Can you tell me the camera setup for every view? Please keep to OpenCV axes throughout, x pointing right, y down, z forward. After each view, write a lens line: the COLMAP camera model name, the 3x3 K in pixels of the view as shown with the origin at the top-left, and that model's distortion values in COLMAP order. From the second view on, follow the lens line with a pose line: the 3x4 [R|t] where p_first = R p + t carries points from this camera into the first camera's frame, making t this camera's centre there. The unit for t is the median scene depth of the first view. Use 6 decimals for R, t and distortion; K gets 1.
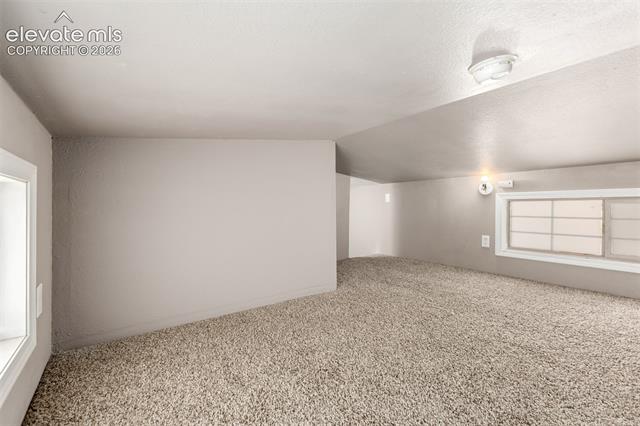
lens RADIAL K [[278.3, 0, 318.6], [0, 278.3, 209.1], [0, 0, 1]] dist [0.014034, -0.002268]
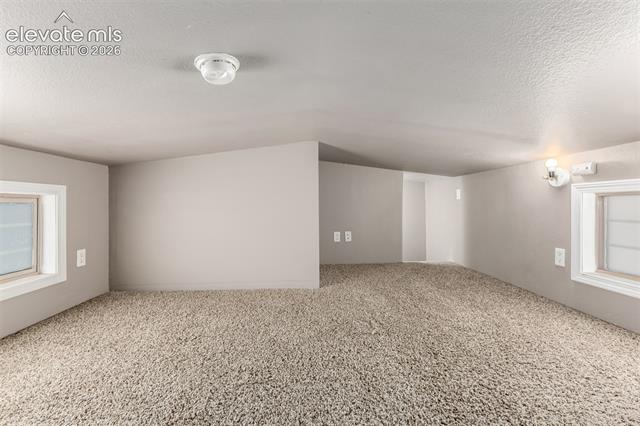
lens RADIAL K [[278.3, 0, 318.4], [0, 278.3, 212.1], [0, 0, 1]] dist [0.014034, -0.002268]
pose [[0.831817, 0.010772, -0.554946, 0.502723], [-0.000646, 0.999830, 0.018439, -0.003970], [0.555050, -0.014980, 0.831682, 0.132705]]
